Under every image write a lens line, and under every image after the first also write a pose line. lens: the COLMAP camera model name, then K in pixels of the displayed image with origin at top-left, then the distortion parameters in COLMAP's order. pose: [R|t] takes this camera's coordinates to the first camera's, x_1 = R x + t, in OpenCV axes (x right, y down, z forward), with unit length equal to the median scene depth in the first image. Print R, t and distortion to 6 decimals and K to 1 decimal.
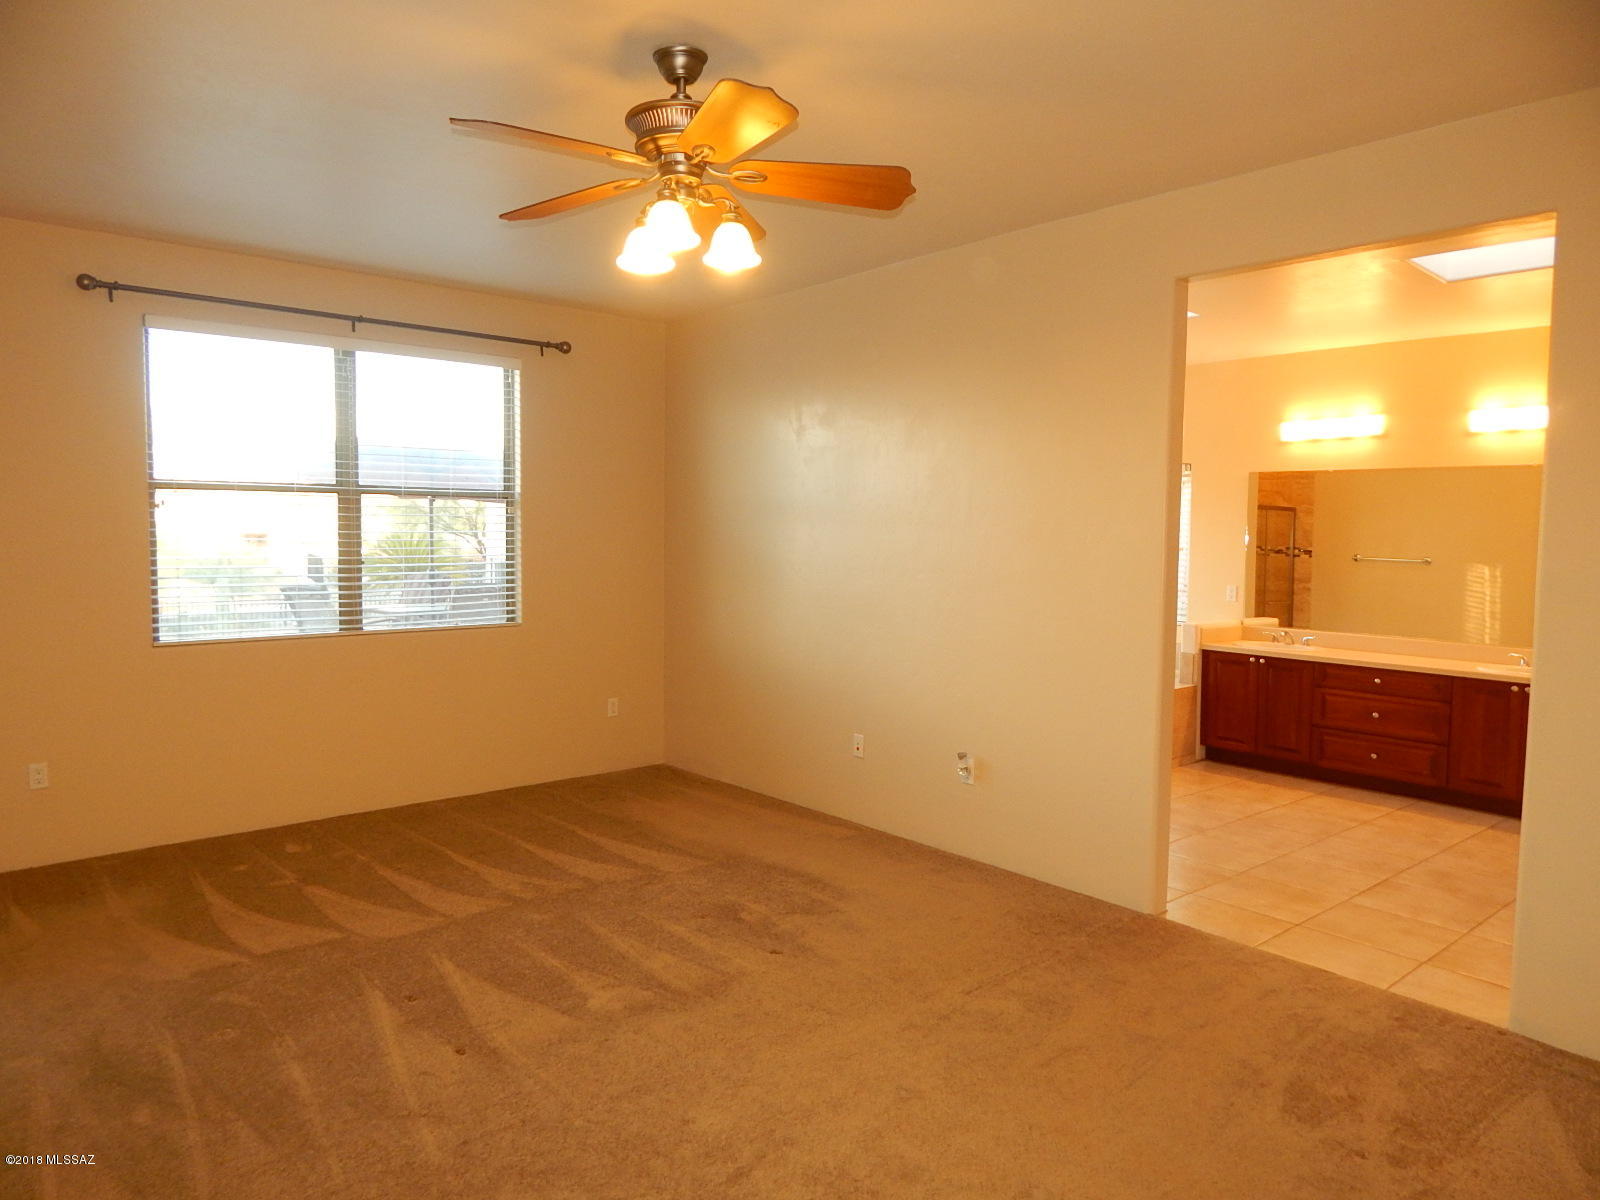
lens RADIAL K [[1055.7, 0, 807.2], [0, 1055.7, 582.3], [0, 0, 1]] dist [0.001833, -0.010131]
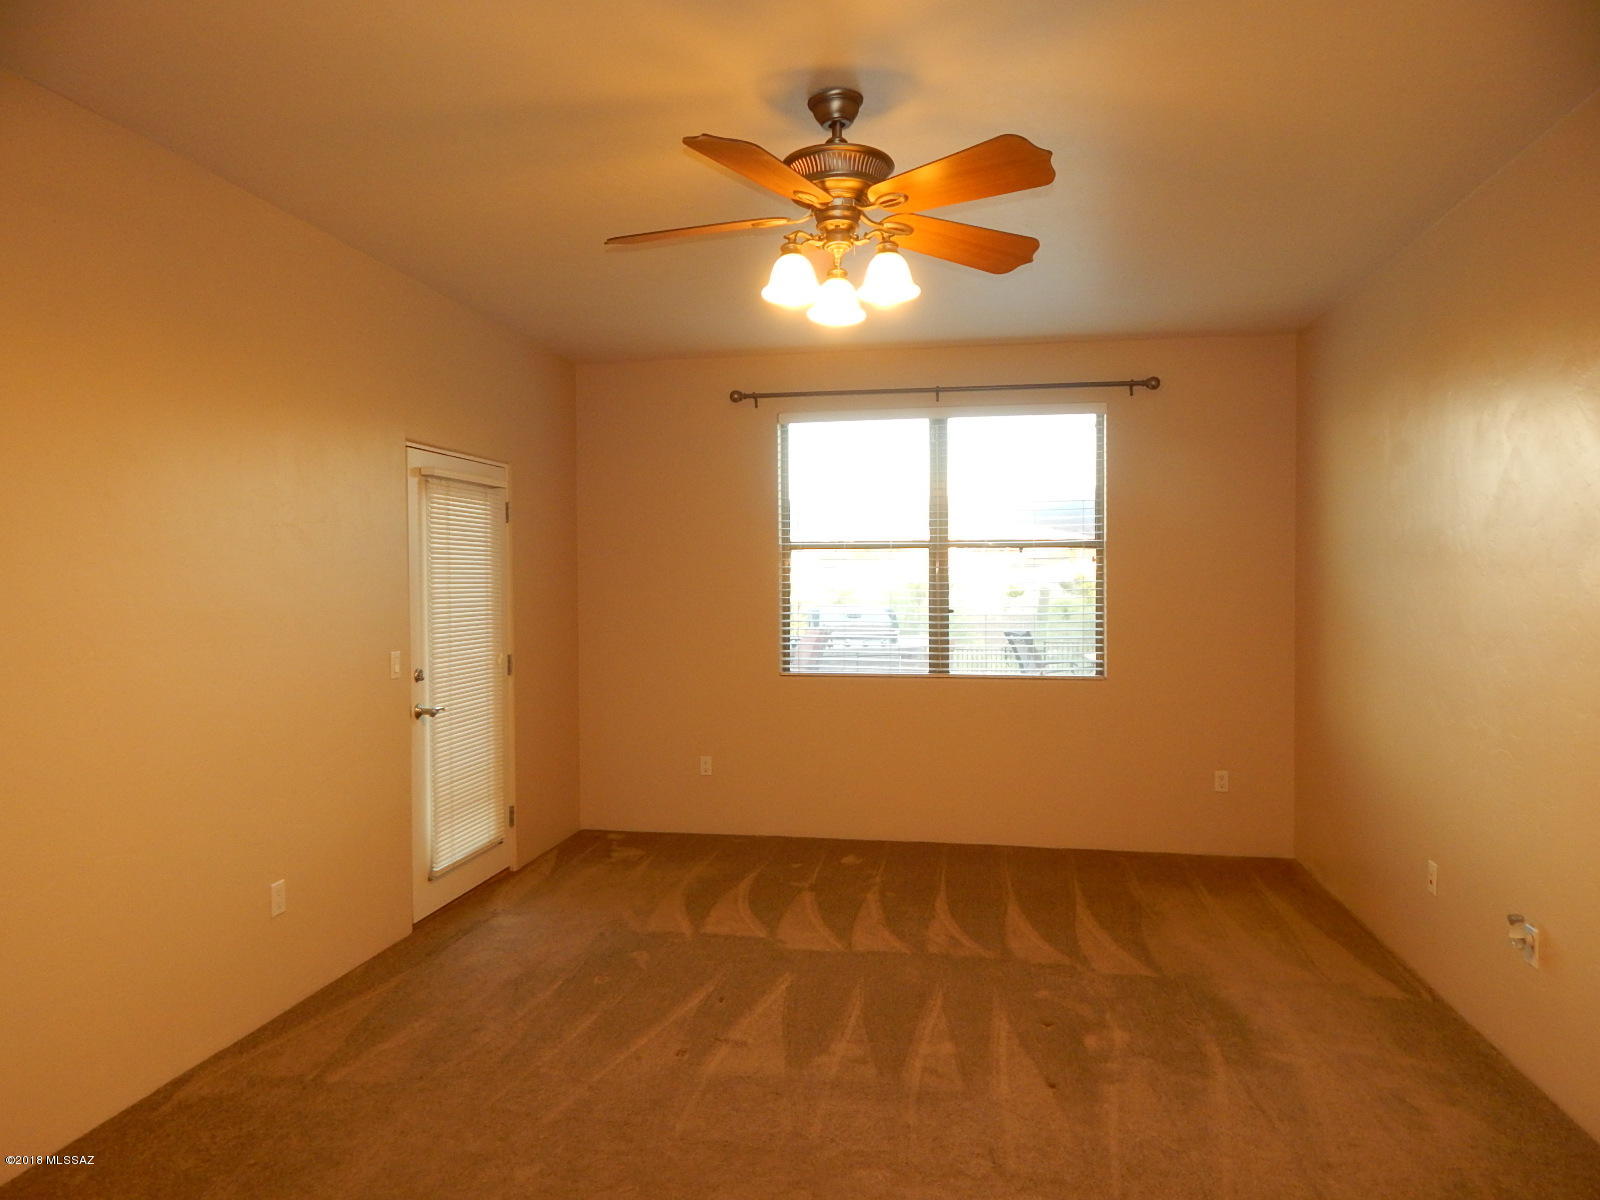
lens RADIAL K [[1055.7, 0, 793.1], [0, 1055.7, 576.6], [0, 0, 1]] dist [0.001833, -0.010131]
pose [[0.623090, -0.009472, -0.782093, 0.370610], [-0.028964, 0.998961, -0.035174, -0.012856], [0.781613, 0.044569, 0.622169, 0.224538]]
